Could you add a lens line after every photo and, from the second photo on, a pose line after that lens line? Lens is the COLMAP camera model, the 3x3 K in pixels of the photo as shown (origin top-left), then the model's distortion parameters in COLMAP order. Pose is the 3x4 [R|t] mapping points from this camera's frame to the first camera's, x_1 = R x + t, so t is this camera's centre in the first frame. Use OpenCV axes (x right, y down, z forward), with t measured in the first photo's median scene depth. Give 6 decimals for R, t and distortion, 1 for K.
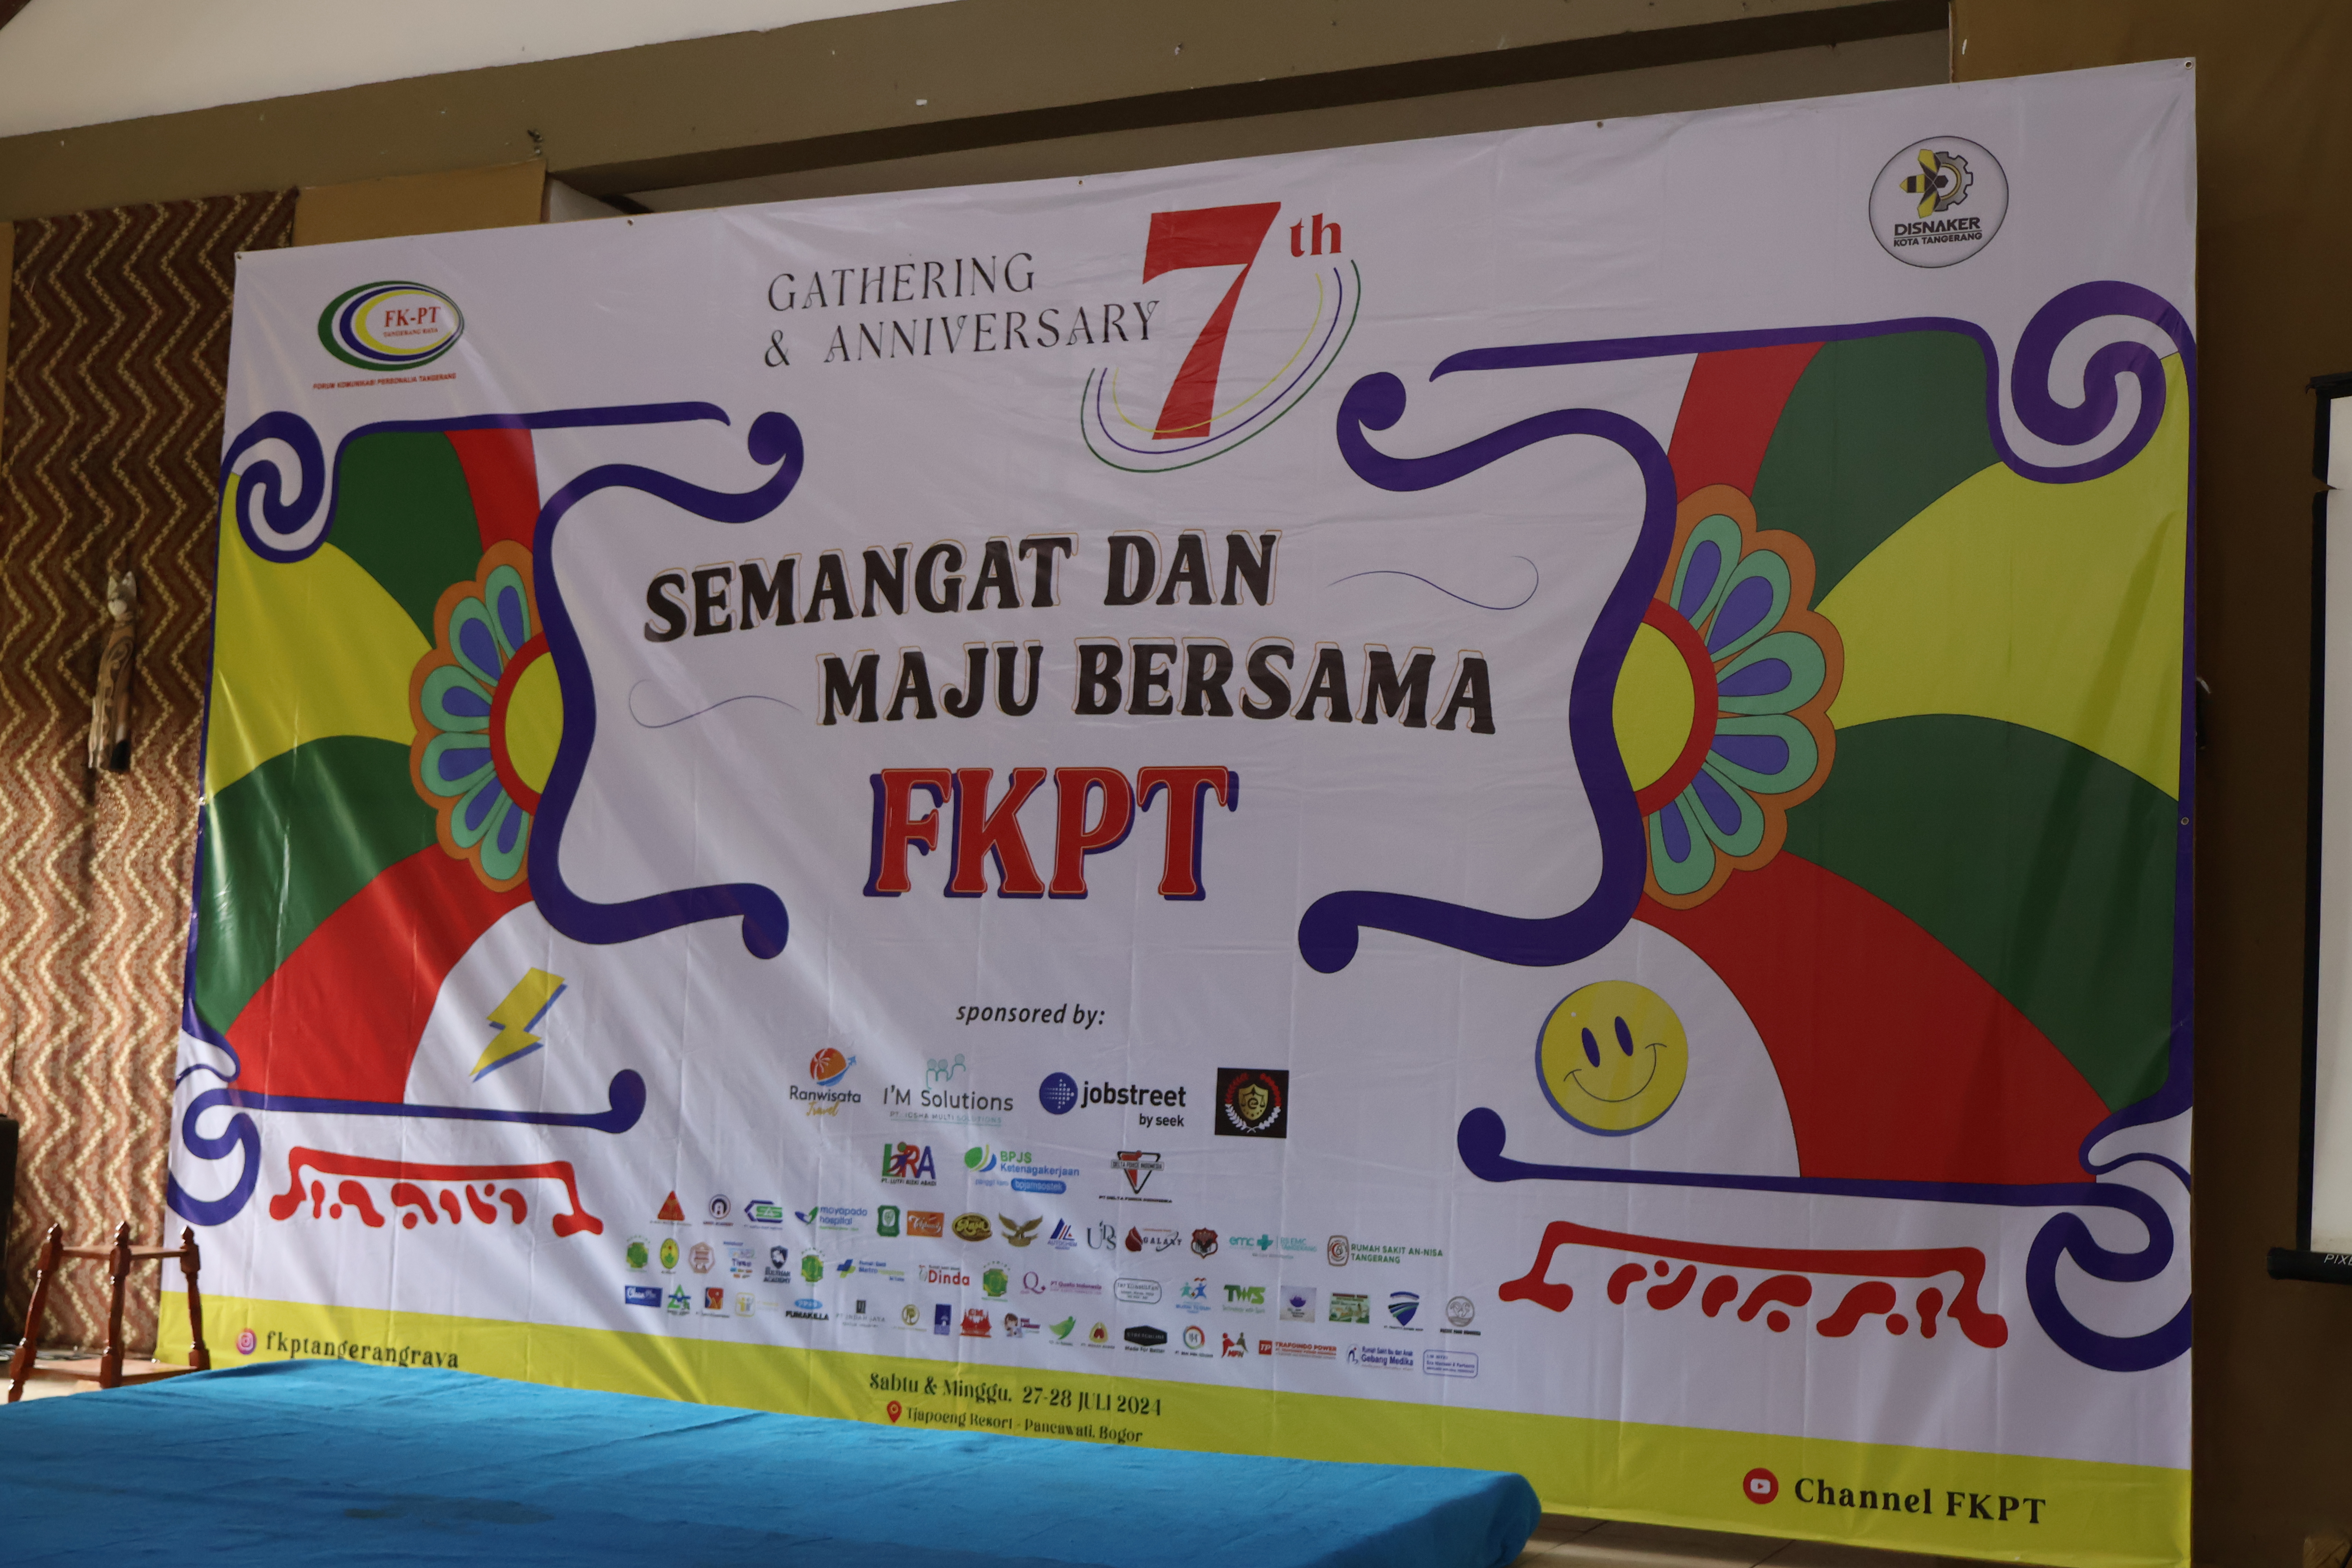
lens RADIAL K [[2753.2, 0, 1176.0], [0, 2753.2, 784.0], [0, 0, 1]] dist [0.015410, -0.045348]
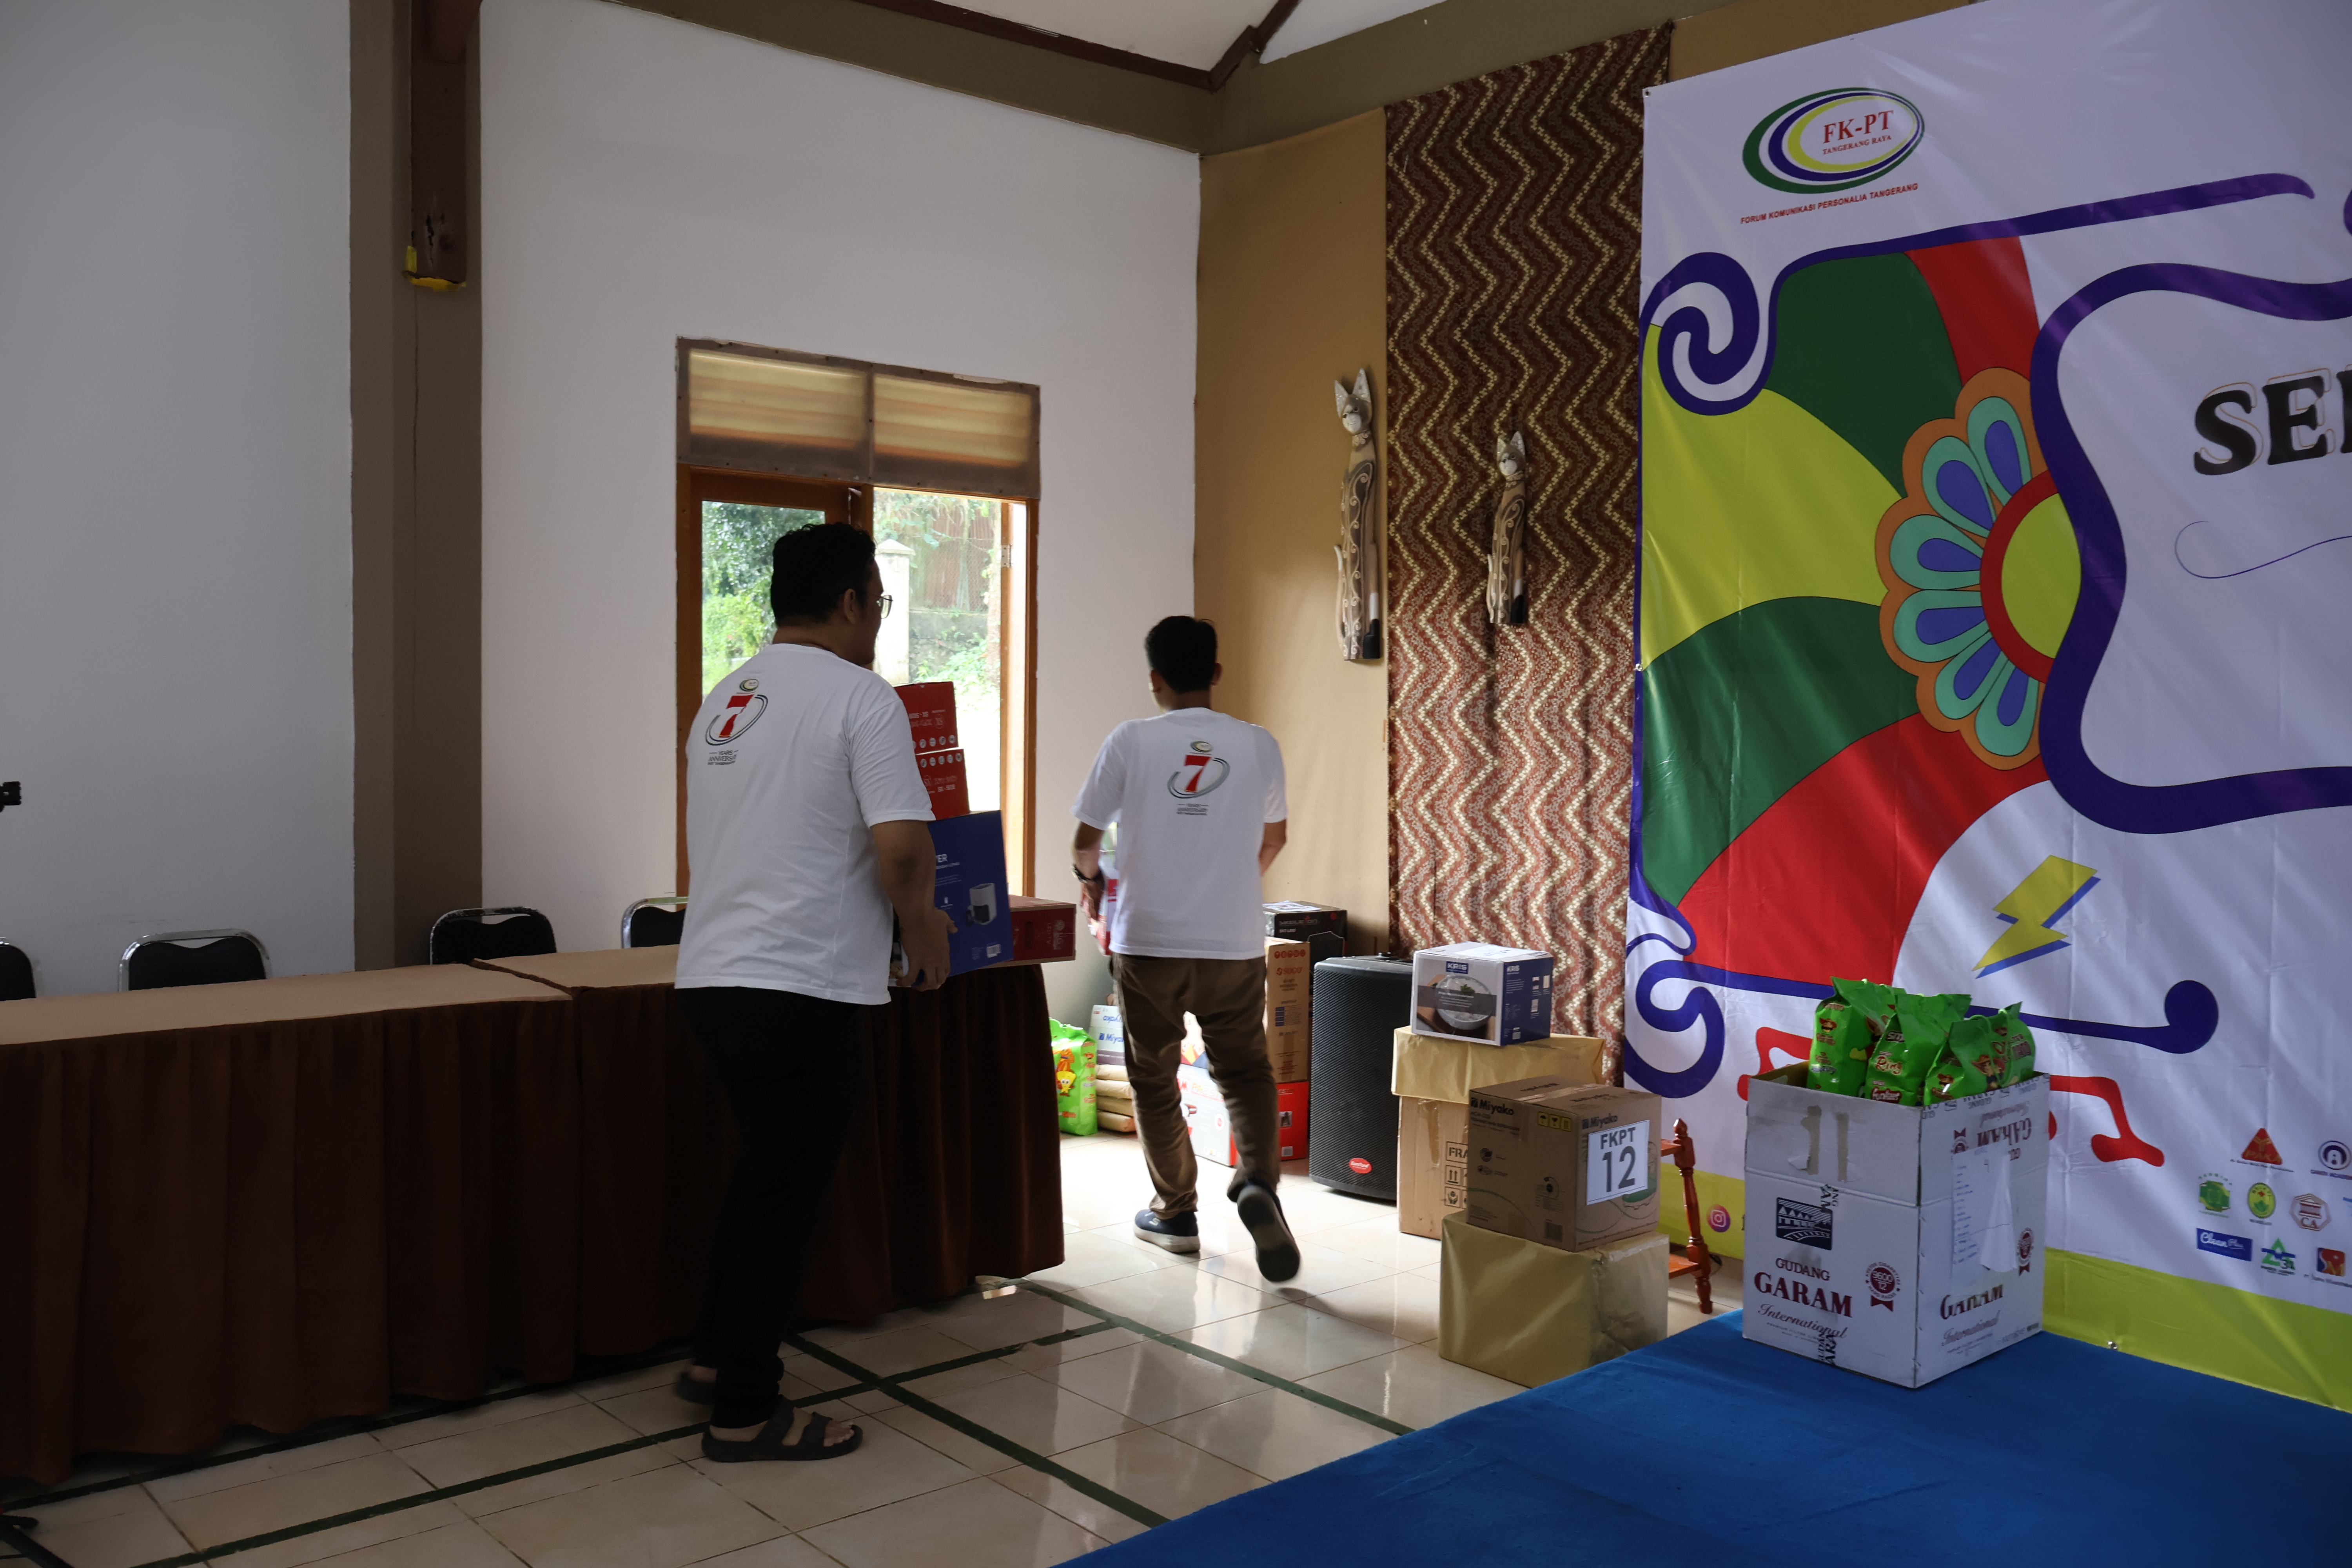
lens RADIAL K [[1965.3, 0, 1182.0], [0, 1965.3, 771.8], [0, 0, 1]] dist [0.002202, 0.007069]
pose [[0.905493, -0.011155, -0.424215, -0.181913], [0.063714, 0.991897, 0.109915, -0.039548], [0.419551, -0.126556, 0.898866, 0.264976]]
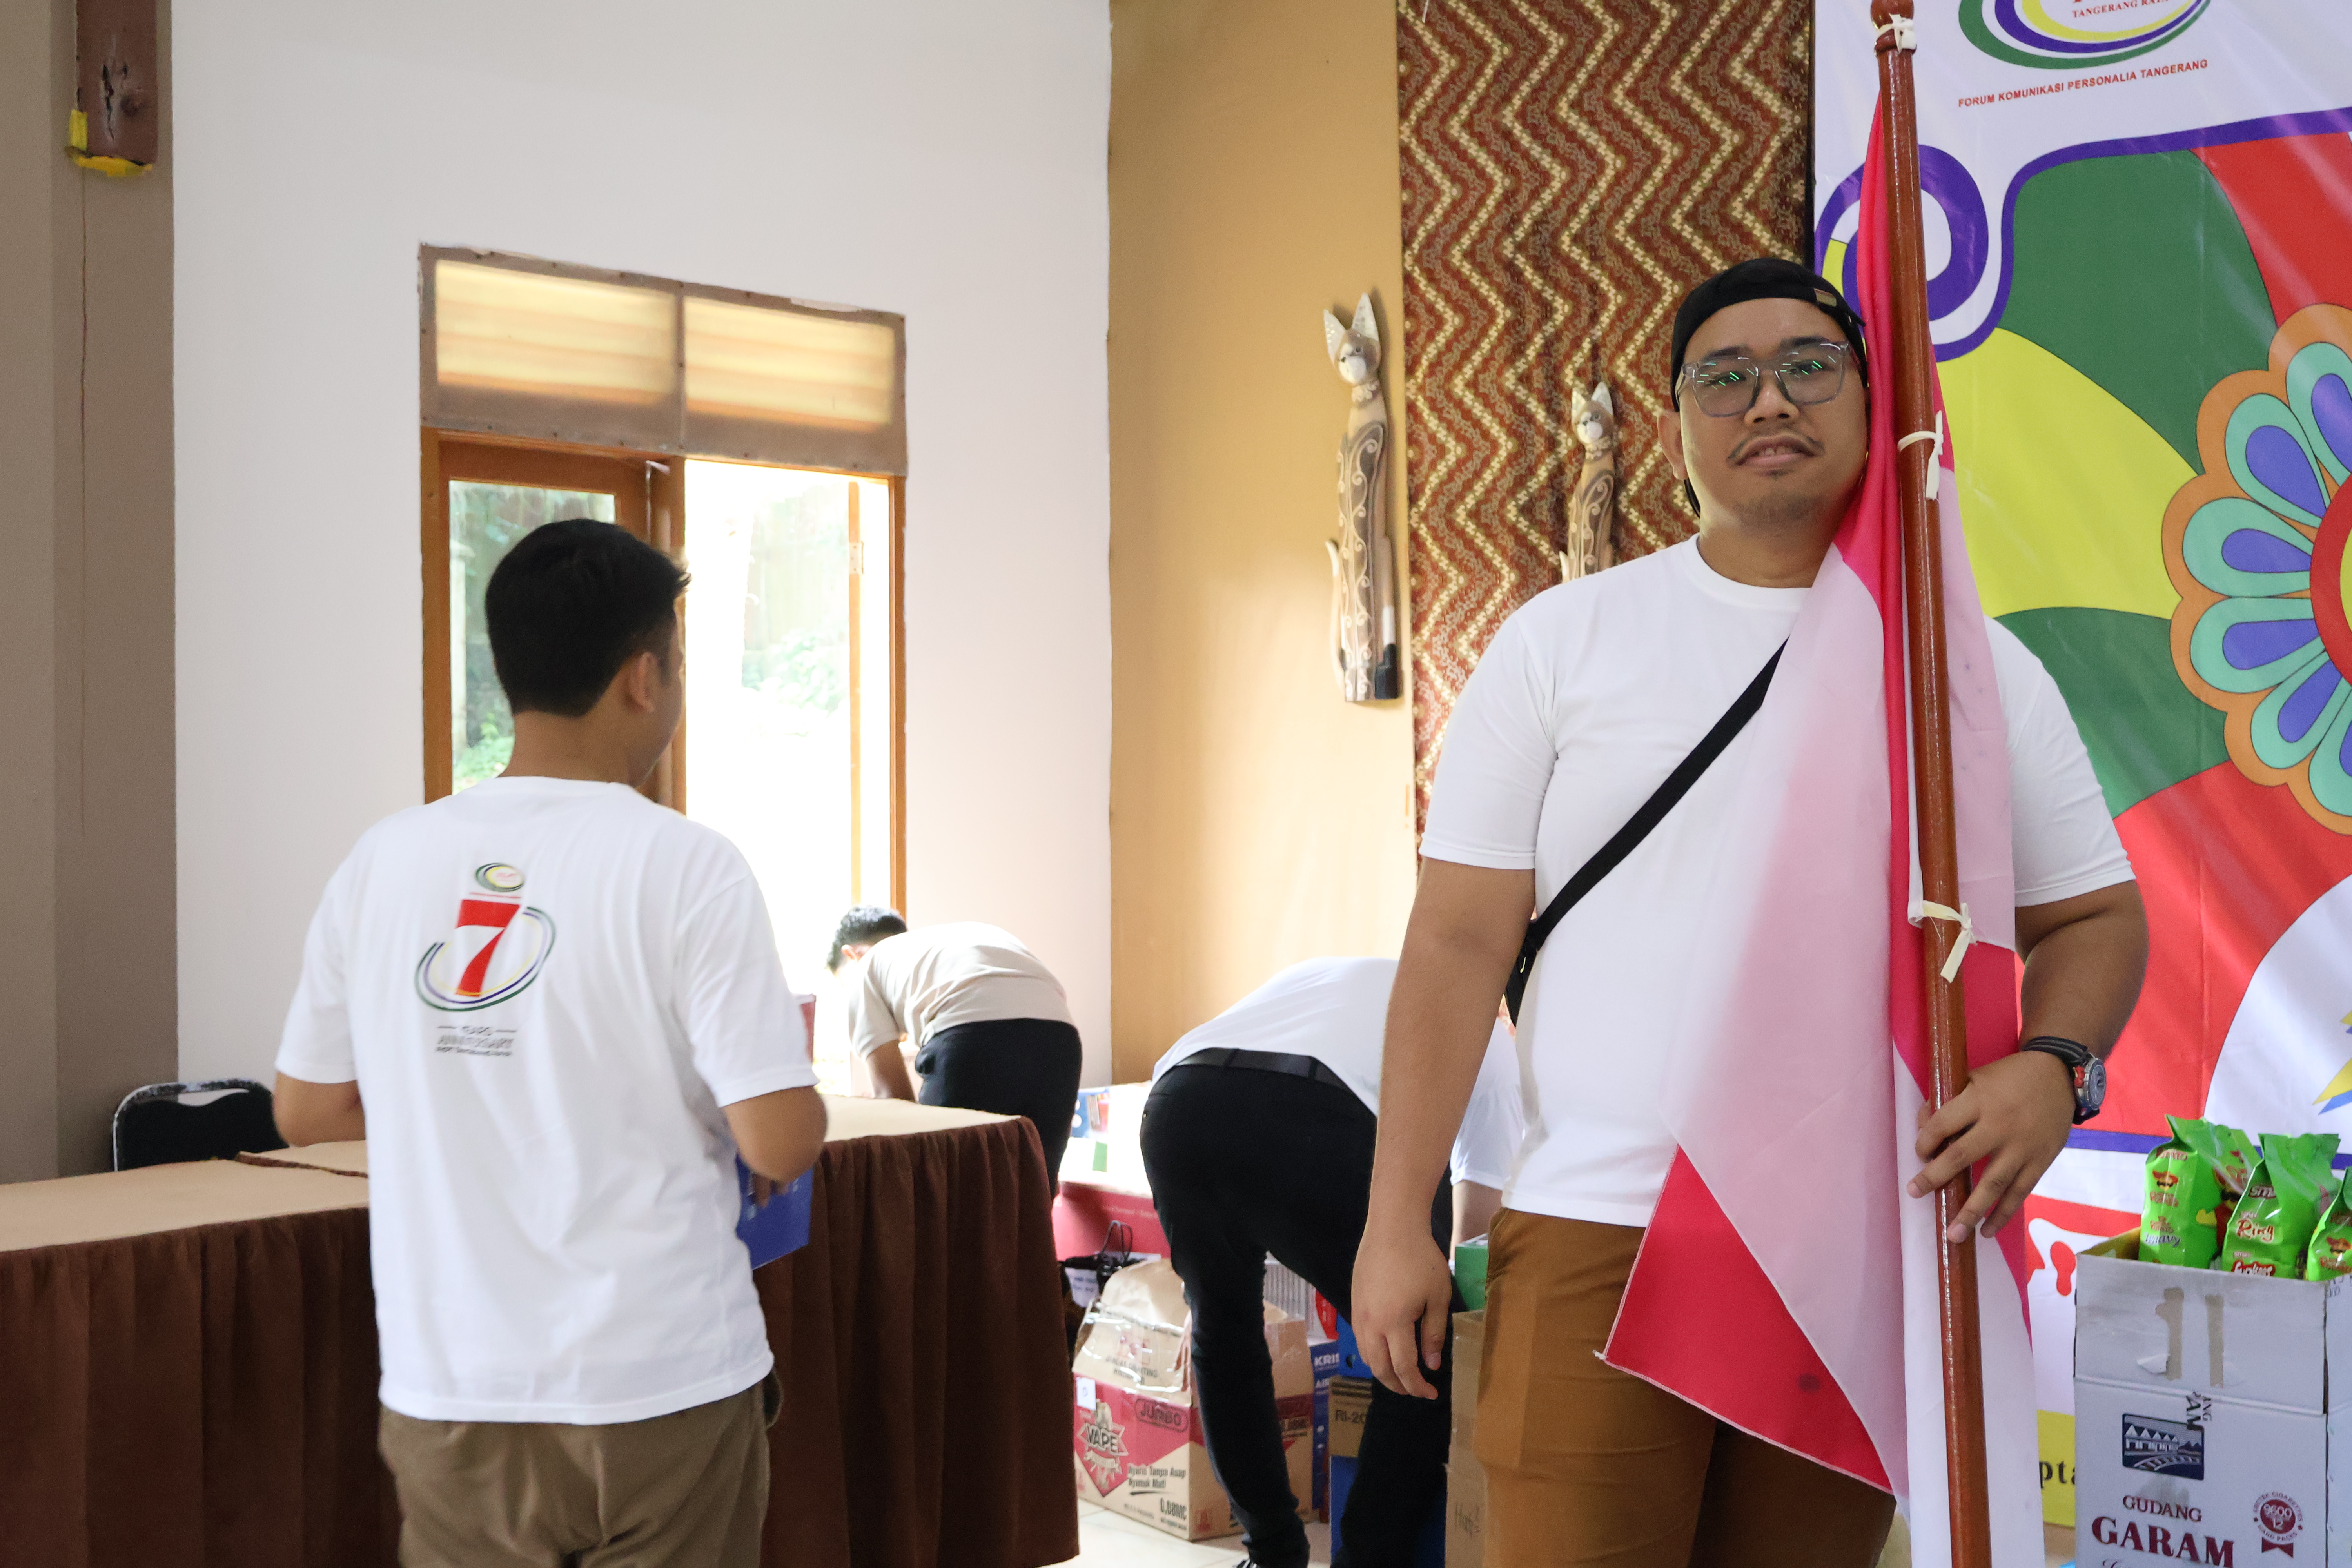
lens RADIAL K [[2914.7, 0, 1180.2], [0, 2914.7, 775.0], [0, 0, 1]] dist [0.003728, -0.004793]
pose [[0.951247, -0.039045, -0.305949, -0.251442], [0.068067, 0.994073, 0.084770, -0.046191], [0.300825, -0.101463, 0.948267, 0.202662]]
